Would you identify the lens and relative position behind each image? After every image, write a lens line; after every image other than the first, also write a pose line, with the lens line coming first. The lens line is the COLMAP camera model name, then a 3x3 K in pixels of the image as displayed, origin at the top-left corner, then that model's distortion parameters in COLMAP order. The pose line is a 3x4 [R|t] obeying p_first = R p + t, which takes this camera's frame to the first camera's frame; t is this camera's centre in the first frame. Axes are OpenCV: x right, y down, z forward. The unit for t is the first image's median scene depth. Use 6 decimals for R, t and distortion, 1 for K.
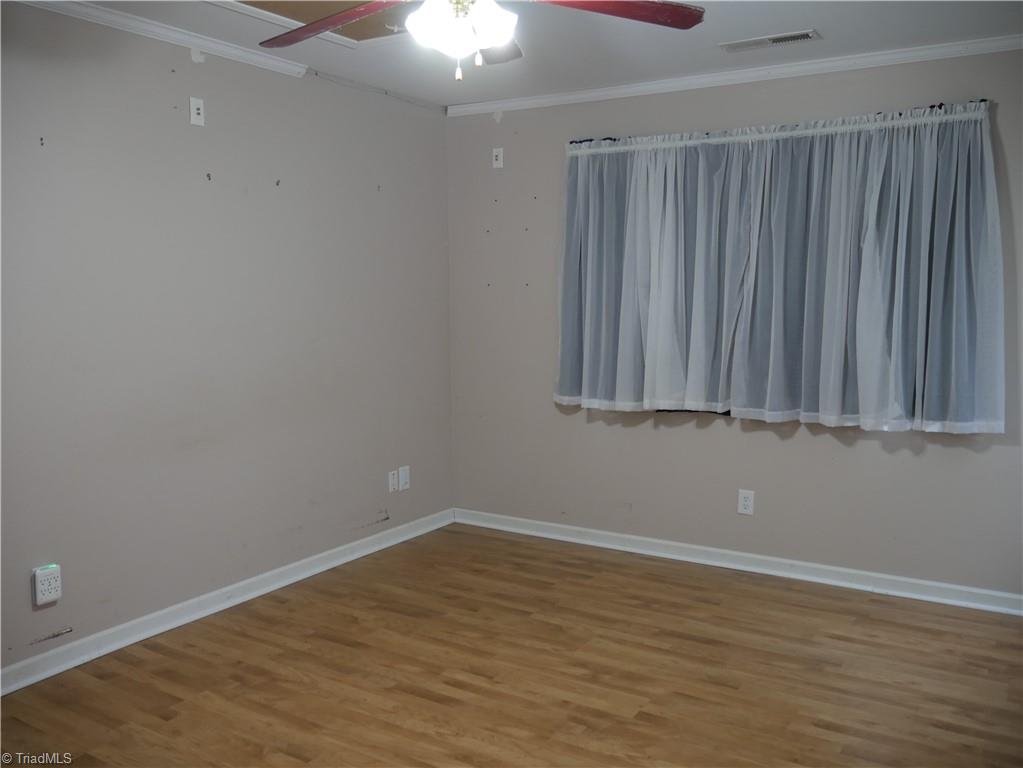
lens RADIAL K [[906.7, 0, 511.3], [0, 906.7, 382.6], [0, 0, 1]] dist [-0.035358, 0.023189]
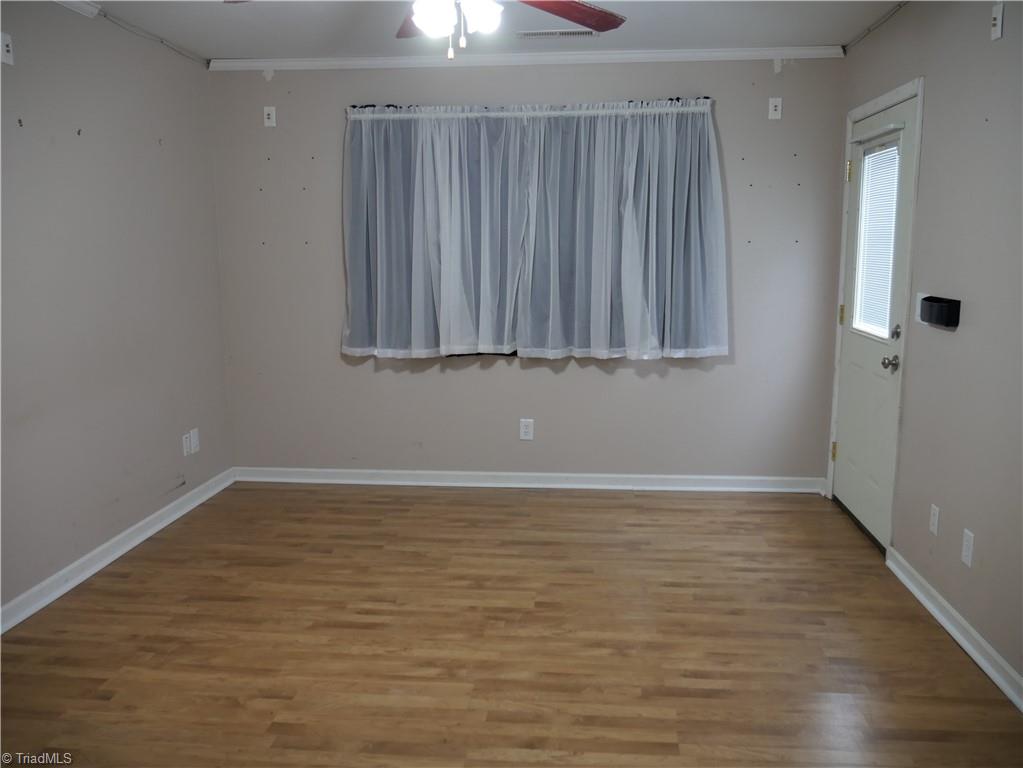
lens RADIAL K [[906.7, 0, 494.1], [0, 906.7, 387.8], [0, 0, 1]] dist [-0.035358, 0.023189]
pose [[0.888718, -0.073250, 0.452564, -0.340167], [0.050278, 0.996772, 0.062599, 0.003631], [-0.455688, -0.032878, 0.889532, -0.023840]]
